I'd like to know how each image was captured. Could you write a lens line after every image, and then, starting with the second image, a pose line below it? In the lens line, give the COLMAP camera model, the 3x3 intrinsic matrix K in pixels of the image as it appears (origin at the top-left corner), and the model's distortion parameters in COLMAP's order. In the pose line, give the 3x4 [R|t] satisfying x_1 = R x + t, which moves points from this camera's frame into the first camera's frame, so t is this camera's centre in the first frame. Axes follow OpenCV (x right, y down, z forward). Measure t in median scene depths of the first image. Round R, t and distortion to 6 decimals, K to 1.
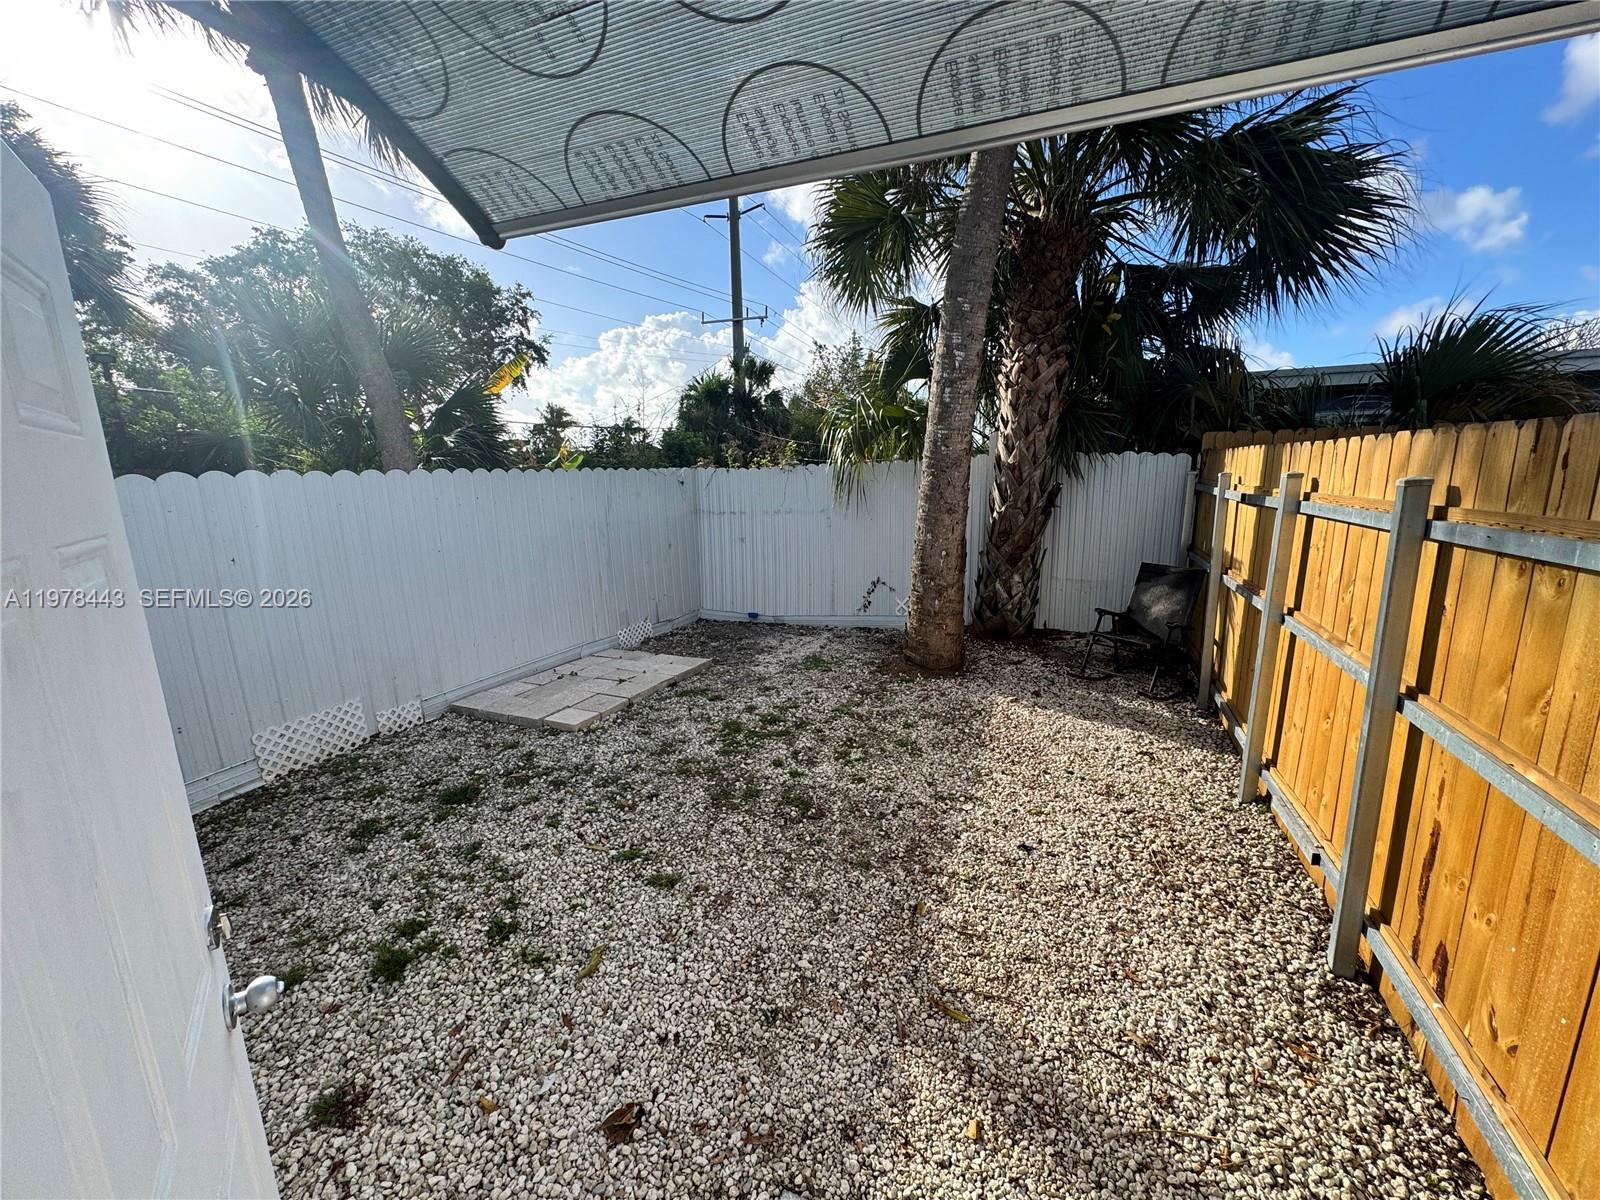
lens RADIAL K [[638.2, 0, 802.2], [0, 638.2, 601.6], [0, 0, 1]] dist [-0.002427, -0.000337]
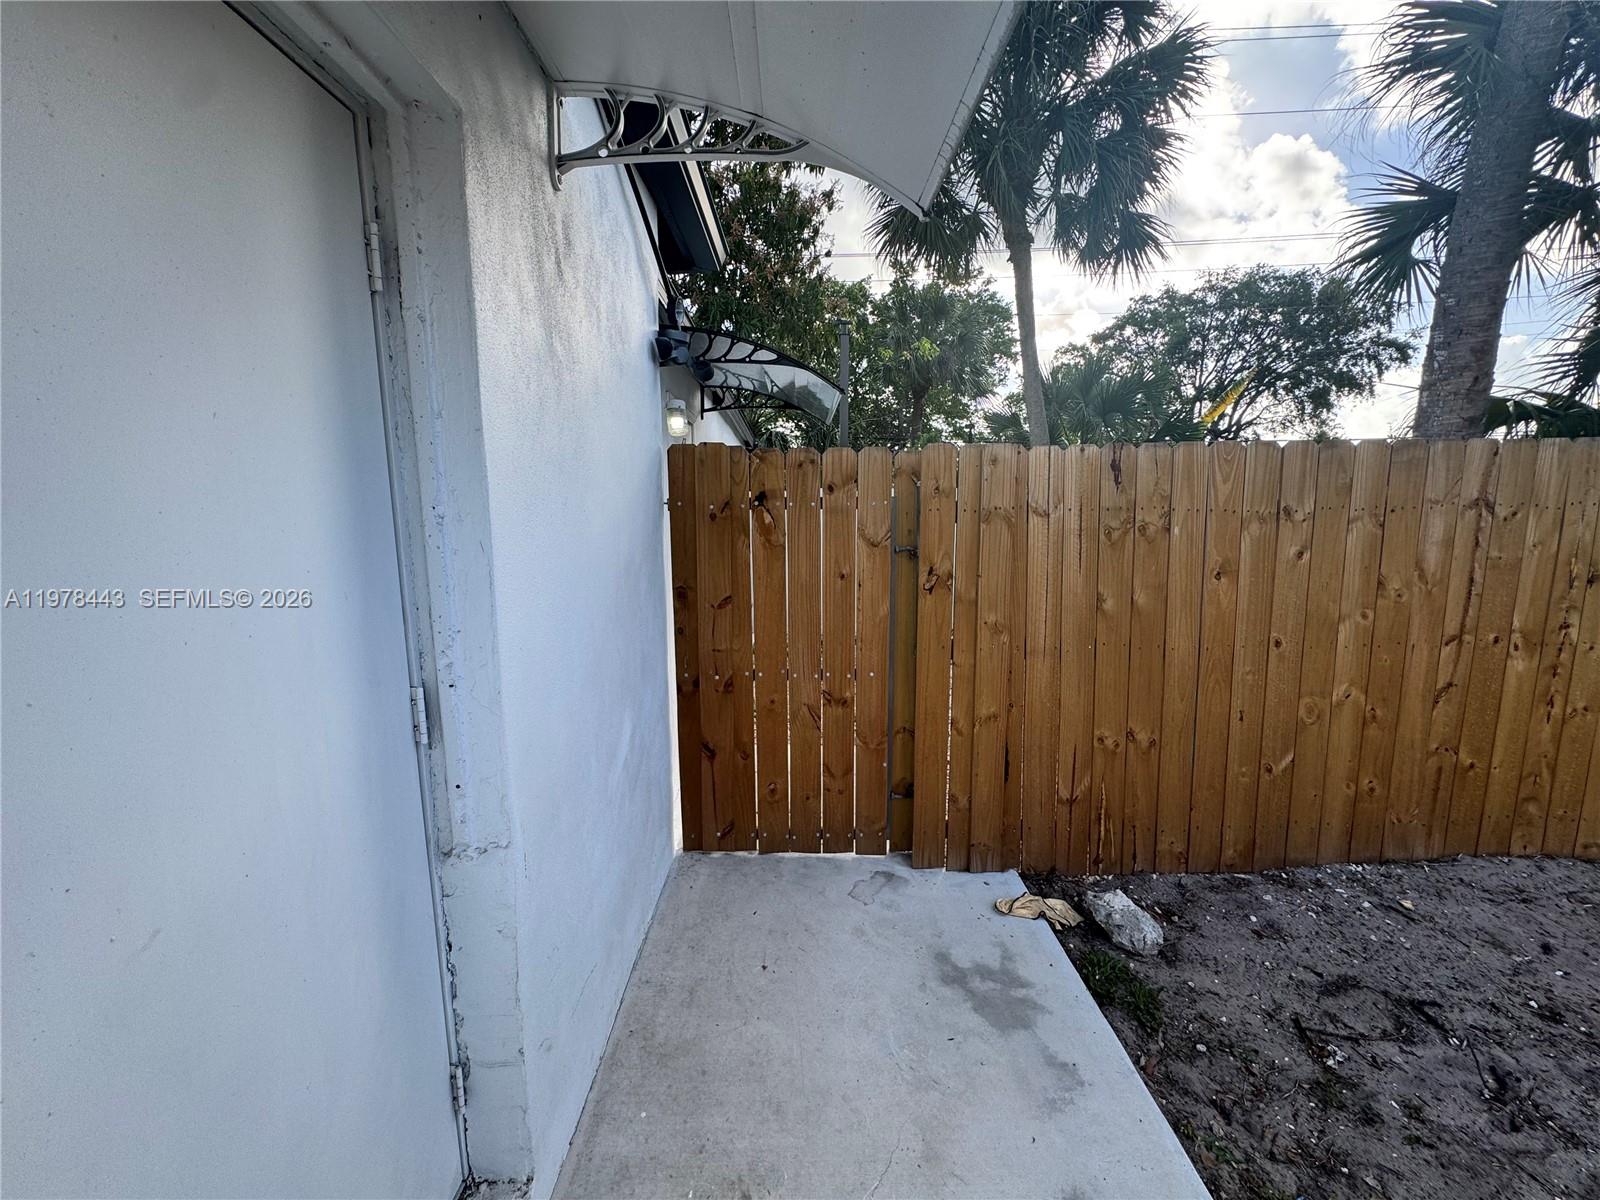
lens RADIAL K [[638.2, 0, 802.2], [0, 638.2, 601.6], [0, 0, 1]] dist [-0.002427, -0.000337]
pose [[0.396123, 0.150240, -0.905822, 0.937750], [-0.179709, 0.980129, 0.083976, 0.056709], [0.900439, 0.129520, 0.415252, -0.189186]]
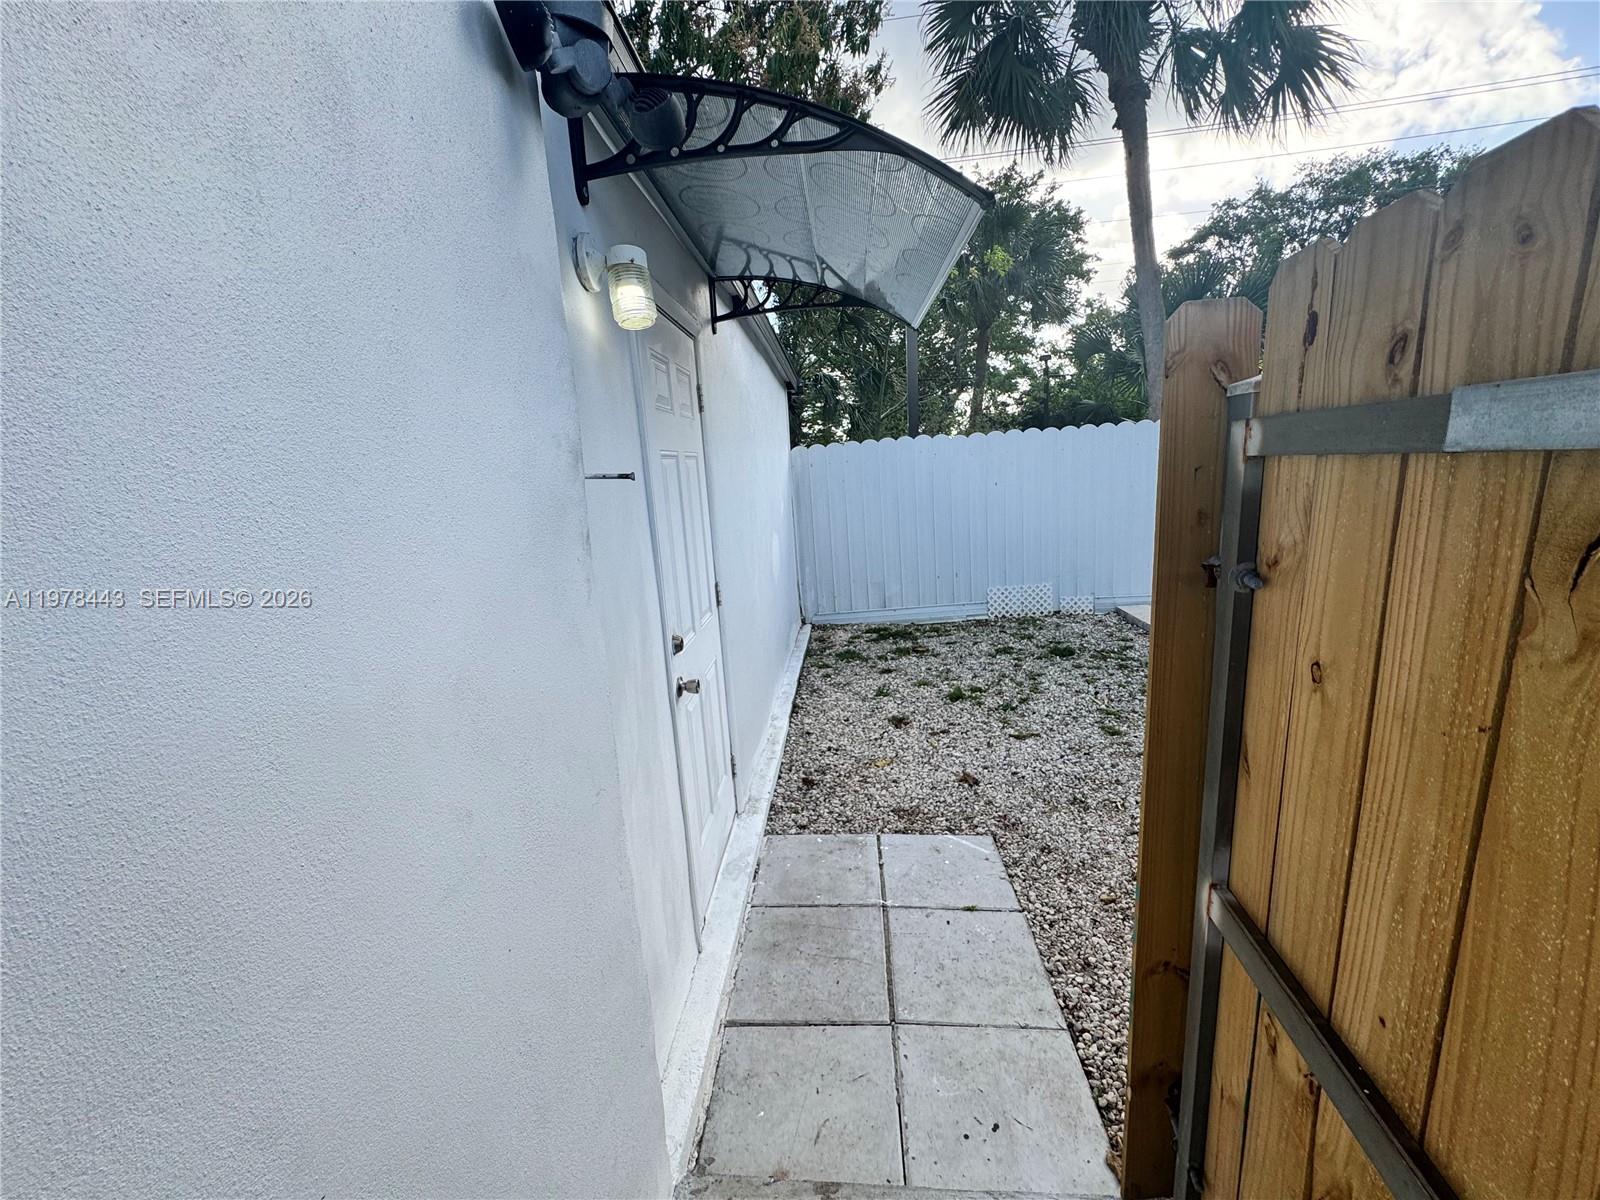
lens RADIAL K [[638.2, 0, 802.2], [0, 638.2, 601.6], [0, 0, 1]] dist [-0.002427, -0.000337]
pose [[0.329483, 0.195108, -0.923782, 0.556273], [-0.129787, 0.978487, 0.160371, 0.034156], [0.935199, 0.067055, 0.347717, -0.060758]]
